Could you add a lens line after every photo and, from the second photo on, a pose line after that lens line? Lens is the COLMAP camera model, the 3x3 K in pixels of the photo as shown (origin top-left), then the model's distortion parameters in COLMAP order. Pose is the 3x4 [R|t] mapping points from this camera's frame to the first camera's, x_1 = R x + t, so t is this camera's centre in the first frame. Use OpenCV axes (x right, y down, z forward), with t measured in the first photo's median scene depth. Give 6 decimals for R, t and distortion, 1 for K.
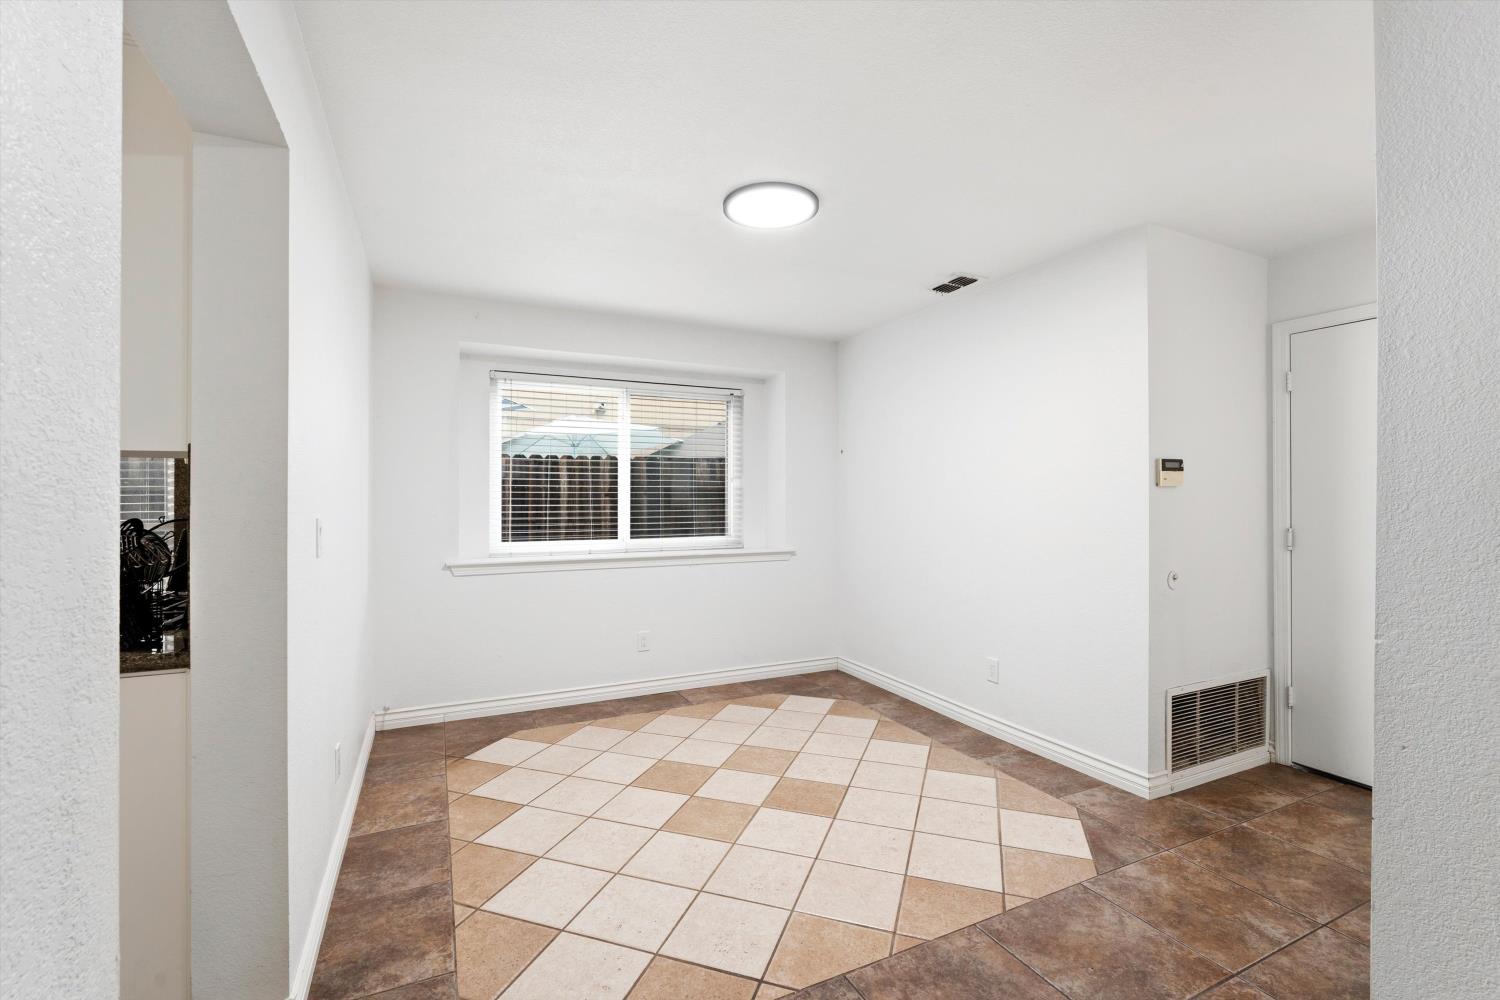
lens RADIAL K [[655.7, 0, 751.3], [0, 655.7, 495.4], [0, 0, 1]] dist [-0.000682, 0.000195]
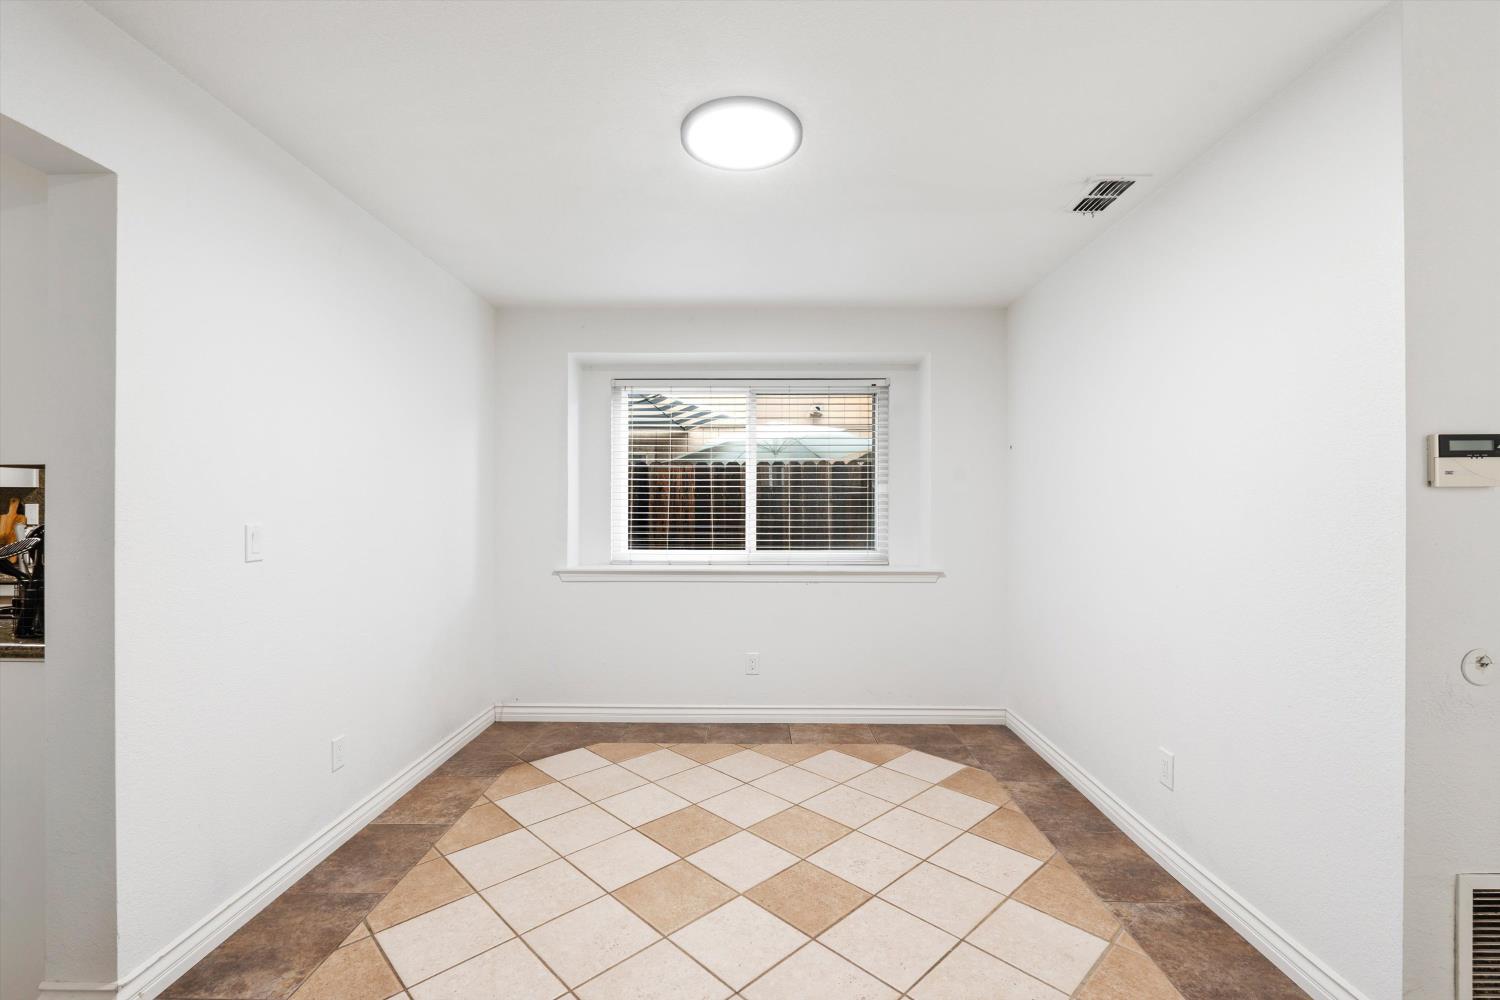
lens RADIAL K [[656.5, 0, 754.3], [0, 656.5, 502.1], [0, 0, 1]] dist [-0.002658, 0.000326]
pose [[0.893847, -0.000441, -0.448372, 0.260518], [0.000438, 1.000000, -0.000110, -0.001324], [0.448372, -0.000098, 0.893847, 0.199285]]
